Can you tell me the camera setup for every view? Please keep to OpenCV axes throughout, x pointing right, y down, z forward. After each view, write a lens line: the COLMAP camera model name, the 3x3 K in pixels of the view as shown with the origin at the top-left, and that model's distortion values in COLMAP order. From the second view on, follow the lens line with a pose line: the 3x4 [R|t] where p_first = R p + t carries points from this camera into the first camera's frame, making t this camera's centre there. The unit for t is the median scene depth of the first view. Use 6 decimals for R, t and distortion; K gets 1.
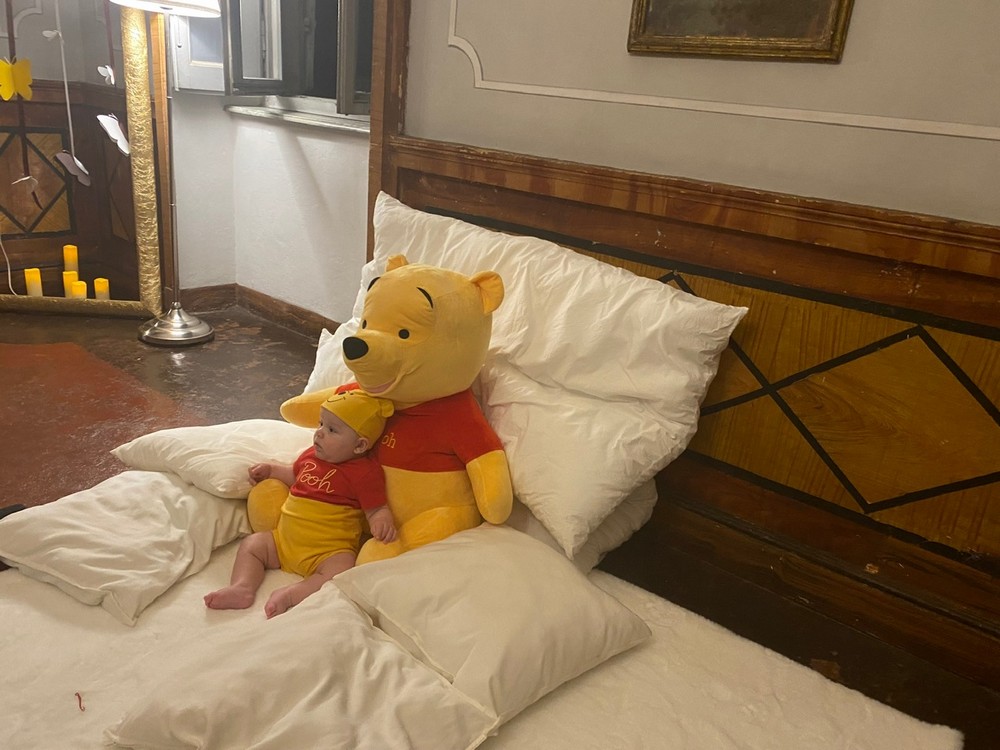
lens RADIAL K [[754.3, 0, 500.0], [0, 754.3, 375.0], [0, 0, 1]] dist [0.018336, 0.002210]
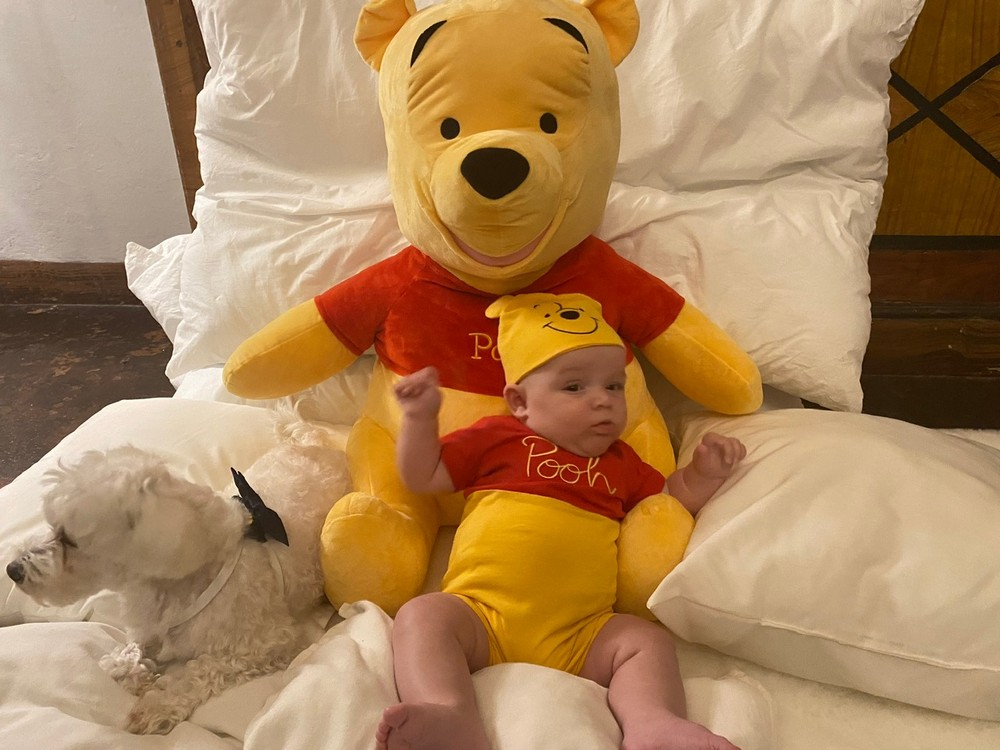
lens RADIAL K [[754.3, 0, 500.0], [0, 754.3, 375.0], [0, 0, 1]] dist [0.018336, 0.002210]
pose [[0.840692, -0.334373, 0.425948, -0.395274], [0.286004, 0.942099, 0.175072, 0.013077], [-0.459825, -0.025358, 0.887647, 0.543731]]
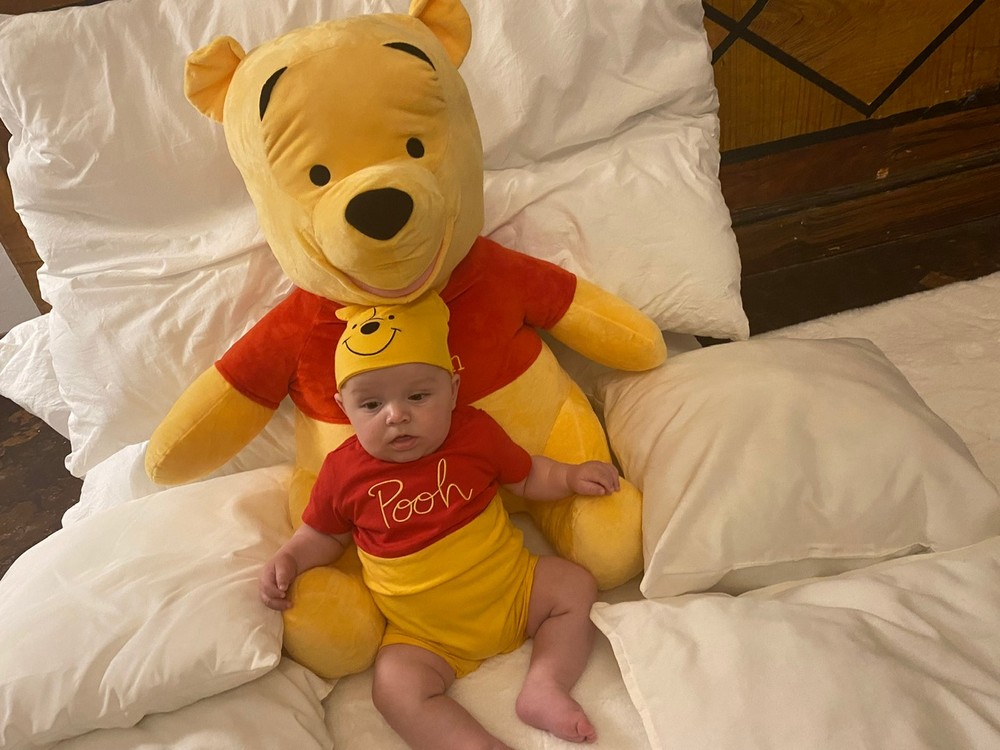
lens RADIAL K [[757.9, 0, 500.0], [0, 757.9, 375.0], [0, 0, 1]] dist [0.008977, 0.004067]
pose [[0.638963, -0.577377, 0.508293, -0.404853], [0.470022, 0.816122, 0.336191, -0.070330], [-0.608938, 0.024095, 0.792852, 0.551592]]
